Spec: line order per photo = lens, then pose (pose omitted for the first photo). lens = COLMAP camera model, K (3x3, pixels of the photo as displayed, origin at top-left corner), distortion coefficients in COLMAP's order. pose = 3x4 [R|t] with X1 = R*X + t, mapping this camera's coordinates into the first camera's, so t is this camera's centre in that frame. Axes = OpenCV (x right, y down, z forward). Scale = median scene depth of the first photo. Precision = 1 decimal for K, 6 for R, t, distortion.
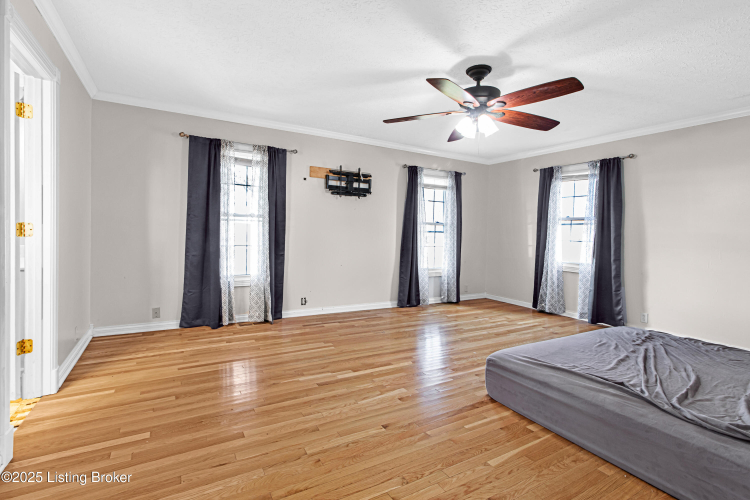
lens RADIAL K [[352.1, 0, 374.0], [0, 352.1, 239.6], [0, 0, 1]] dist [-0.015383, -0.000008]
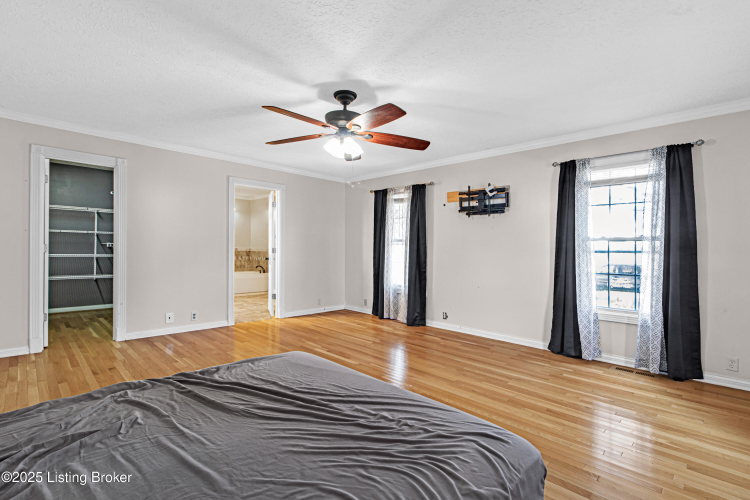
lens RADIAL K [[355.3, 0, 375.0], [0, 355.3, 250.0], [0, 0, 1]] dist [0.001716, 0.000354]
pose [[0.265419, -0.021173, -0.963901, 0.811328], [-0.035428, 0.998869, -0.031696, 0.013199], [0.963482, 0.042561, 0.264369, 0.487183]]
